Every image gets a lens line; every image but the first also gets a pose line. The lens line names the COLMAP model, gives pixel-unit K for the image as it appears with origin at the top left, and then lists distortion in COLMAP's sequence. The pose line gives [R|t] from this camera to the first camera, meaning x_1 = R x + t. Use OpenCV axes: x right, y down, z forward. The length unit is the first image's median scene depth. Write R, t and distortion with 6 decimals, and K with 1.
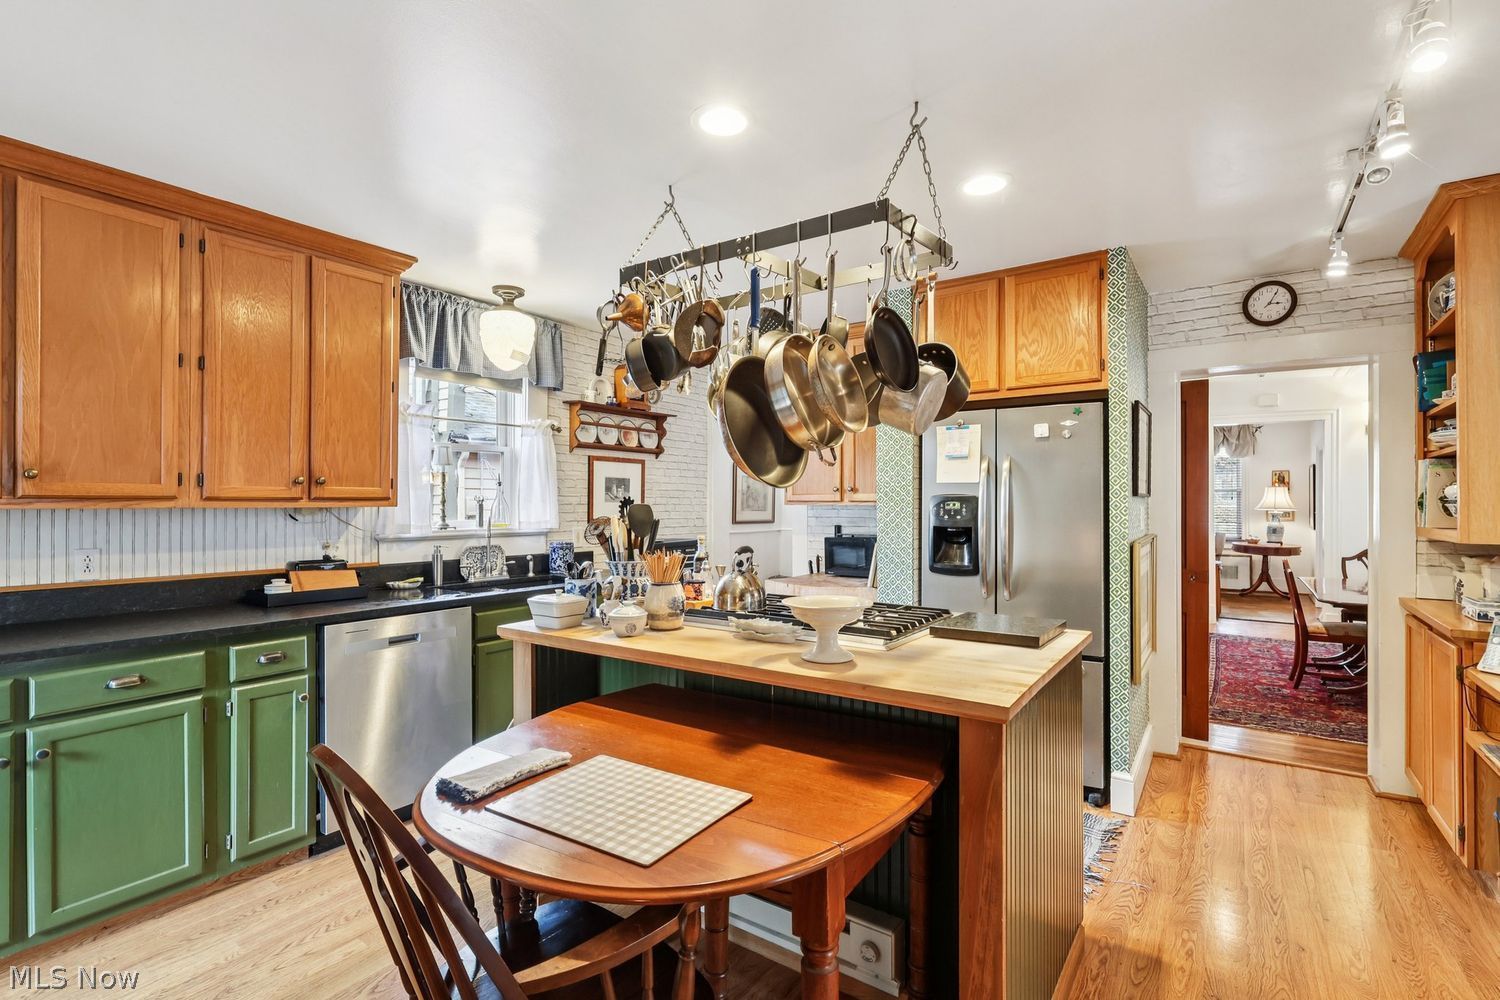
lens RADIAL K [[695.3, 0, 750.0], [0, 695.3, 500.0], [0, 0, 1]] dist [-0.000551, 0.000262]
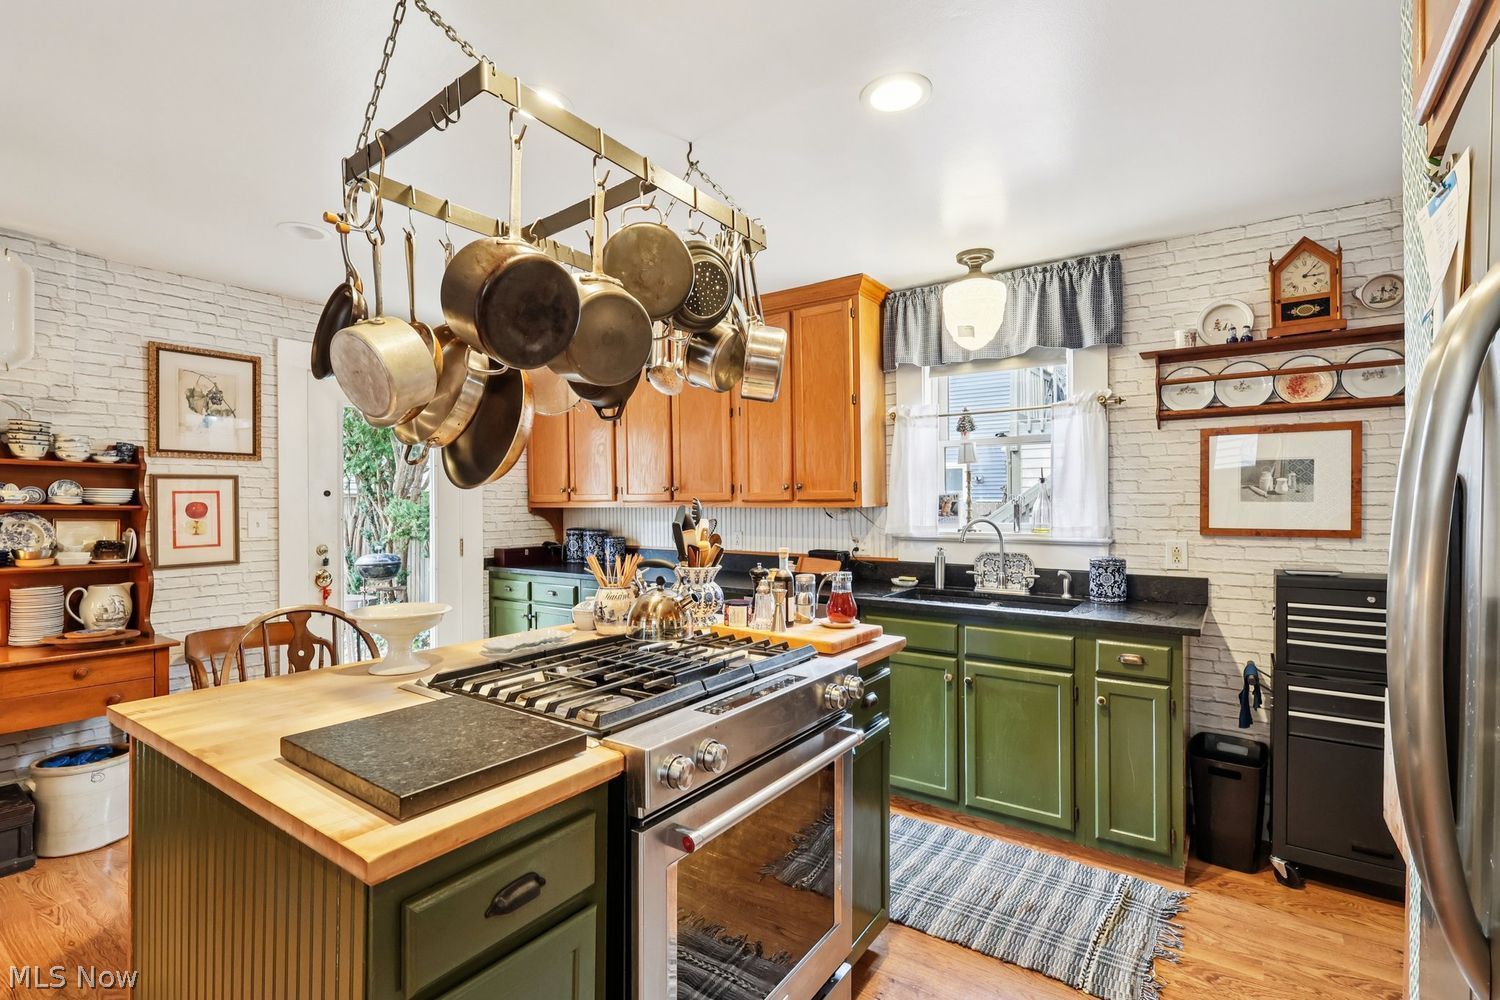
lens RADIAL K [[695.3, 0, 750.0], [0, 695.3, 500.0], [0, 0, 1]] dist [-0.000551, 0.000262]
pose [[0.002824, -0.005979, -0.999978, 0.493724], [0.005715, 0.999966, -0.005962, 0.003538], [0.999980, -0.005698, 0.002858, 0.698816]]
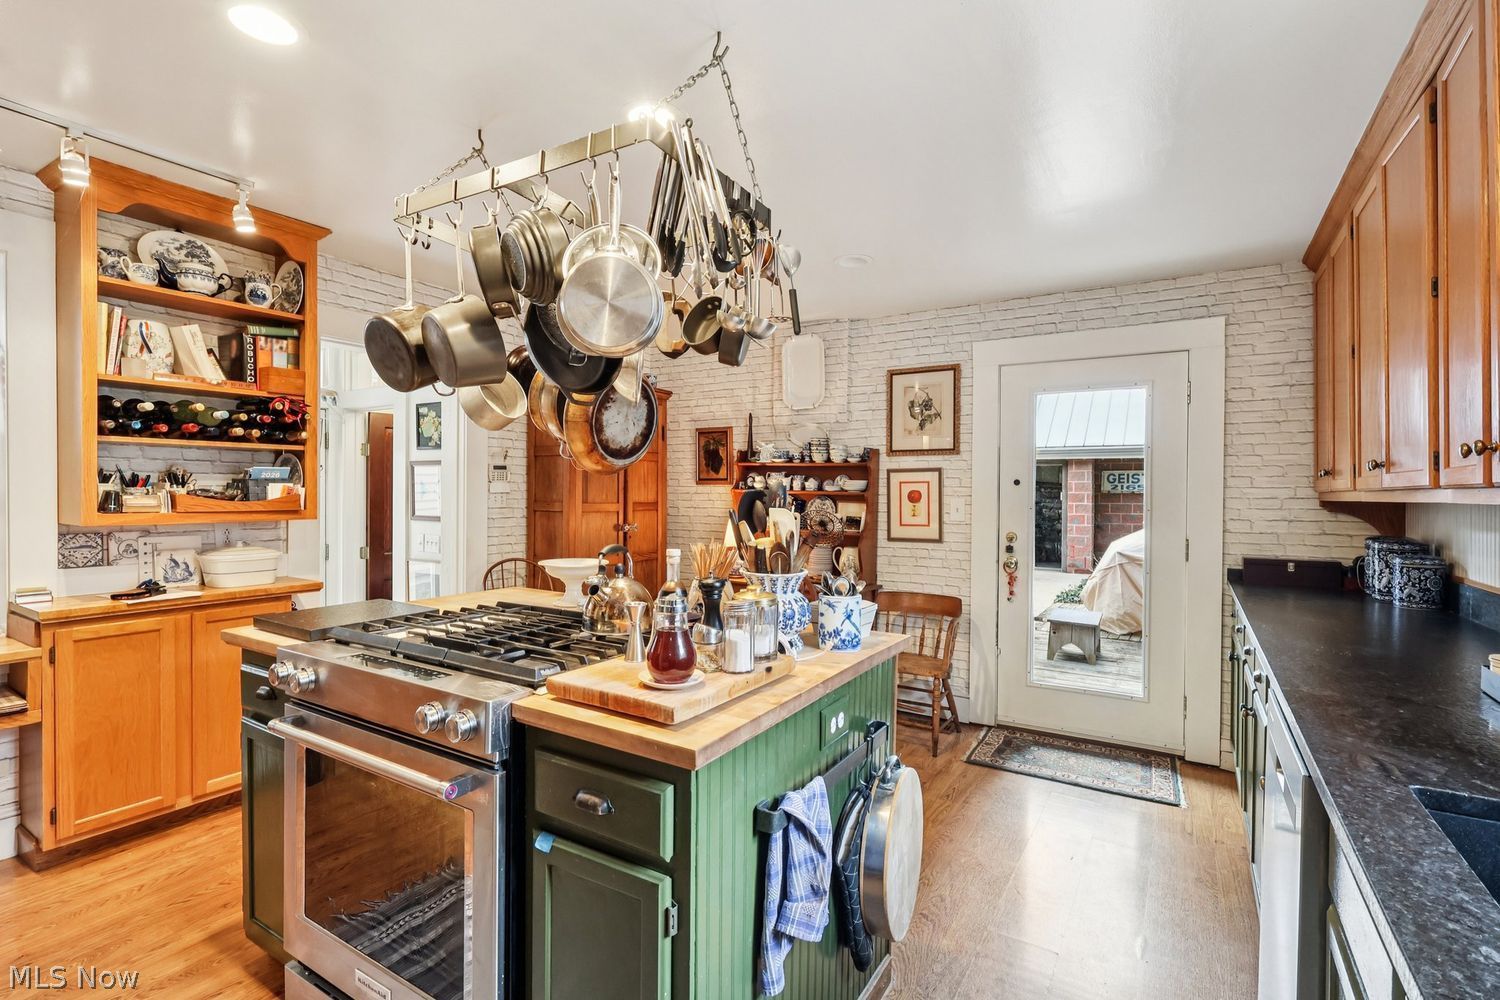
lens RADIAL K [[695.3, 0, 750.0], [0, 695.3, 500.0], [0, 0, 1]] dist [-0.000551, 0.000262]
pose [[-0.998534, -0.009363, -0.053318, -0.076262], [-0.009675, 0.999938, 0.005593, 0.008834], [0.053263, 0.006100, -0.998562, 1.100178]]
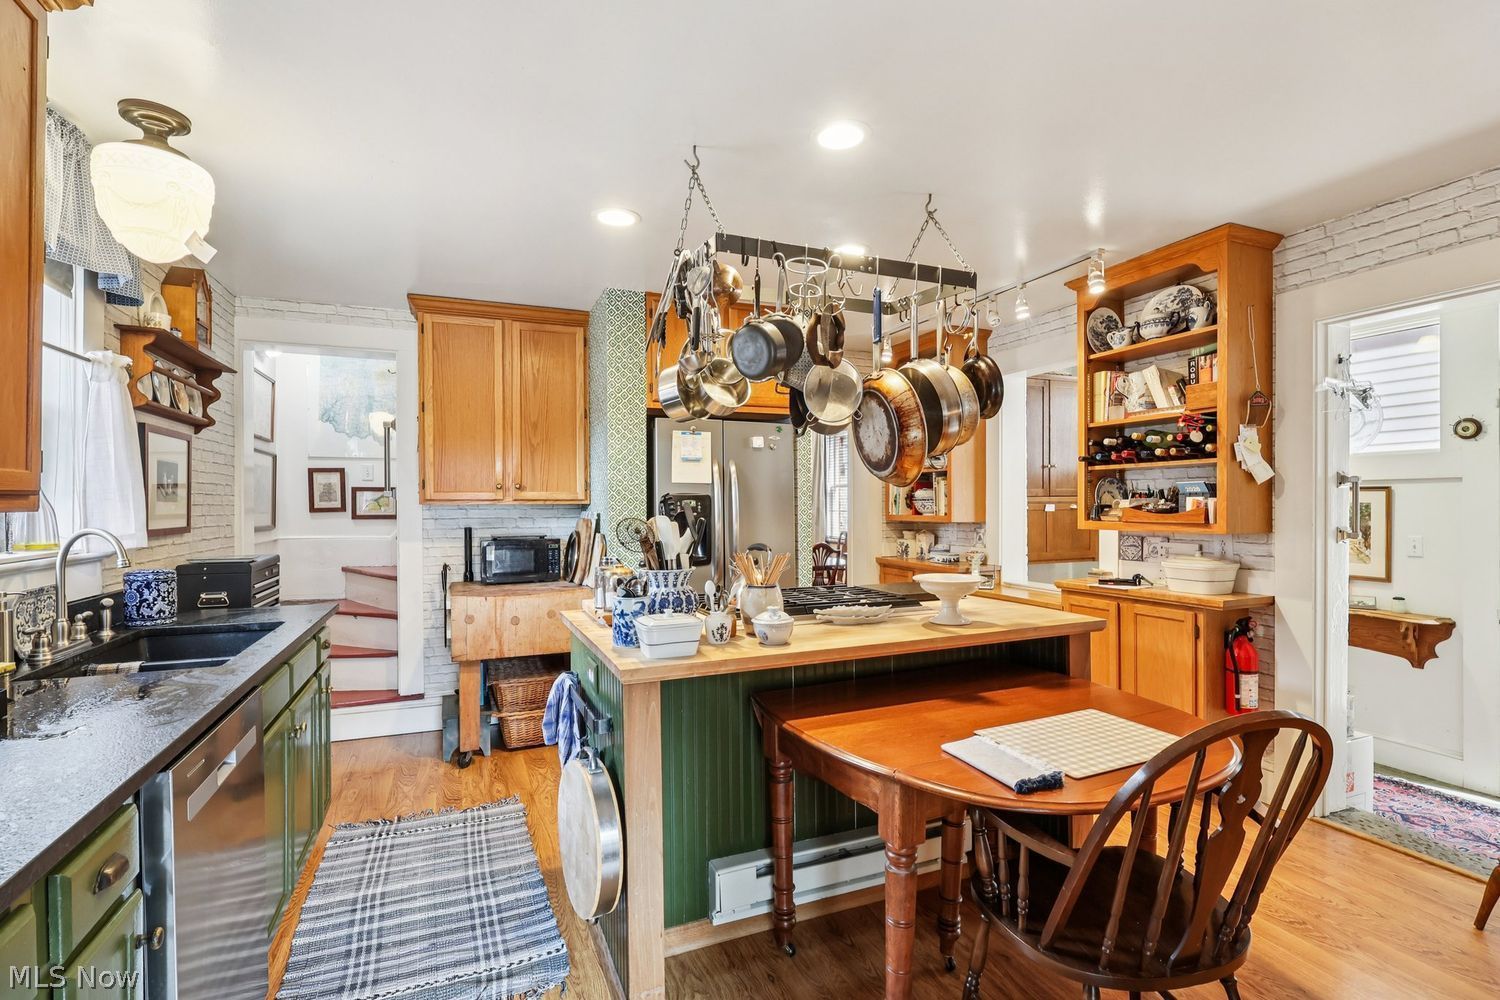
lens RADIAL K [[705.1, 0, 750.0], [0, 705.1, 500.0], [0, 0, 1]] dist [0.002724, 0.000339]
pose [[0.531852, 0.001993, 0.846835, -0.554686], [0.000947, 0.999995, -0.002949, 0.005328], [-0.846837, 0.002370, 0.531848, 0.298994]]
